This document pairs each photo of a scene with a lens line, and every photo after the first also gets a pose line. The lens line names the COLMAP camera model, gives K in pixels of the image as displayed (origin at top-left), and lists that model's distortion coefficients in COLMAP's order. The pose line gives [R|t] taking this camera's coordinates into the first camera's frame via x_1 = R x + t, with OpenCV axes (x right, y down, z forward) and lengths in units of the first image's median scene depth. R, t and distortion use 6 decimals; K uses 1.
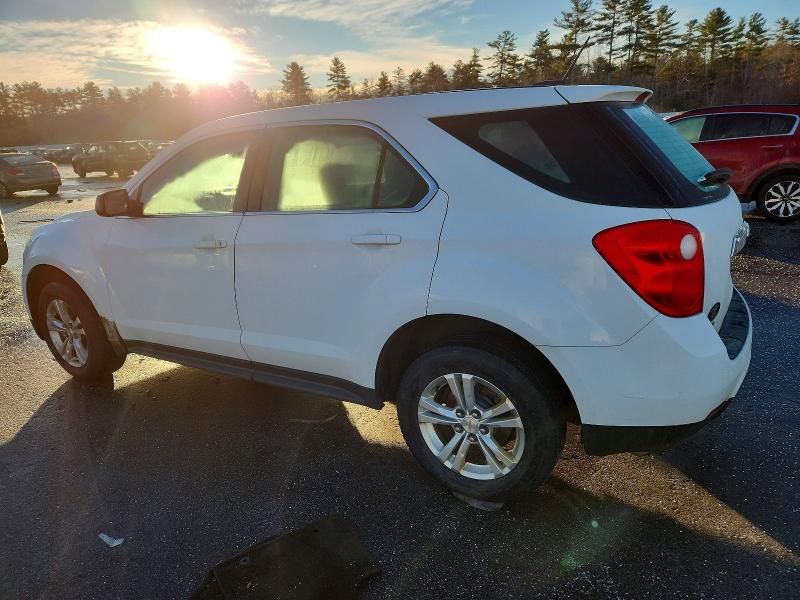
lens RADIAL K [[547.5, 0, 388.7], [0, 547.5, 308.3], [0, 0, 1]] dist [0.052632, -0.038814]
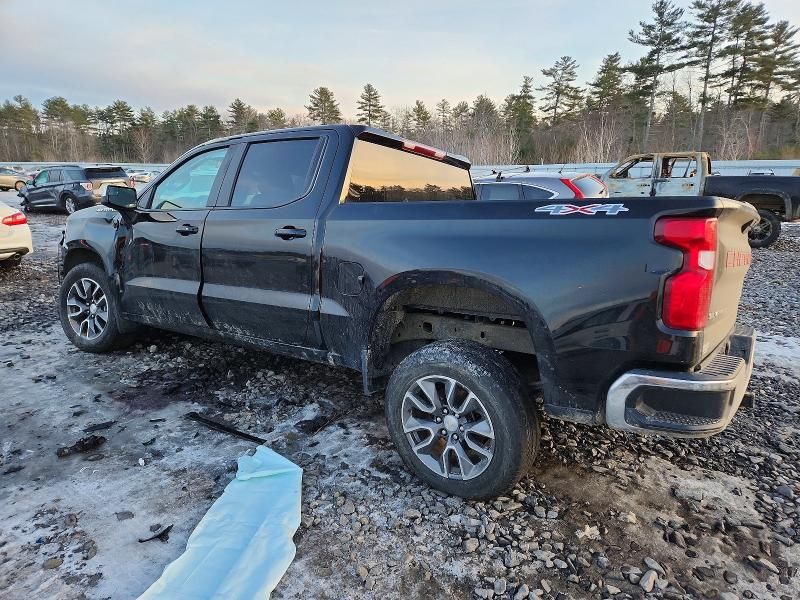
lens RADIAL K [[537.5, 0, 393.3], [0, 537.5, 299.7], [0, 0, 1]] dist [0.069541, -0.052755]
pose [[0.993472, 0.074979, -0.085977, 0.070307], [-0.080961, 0.994372, -0.068335, -0.083900], [0.080369, 0.074850, 0.993951, 0.258031]]
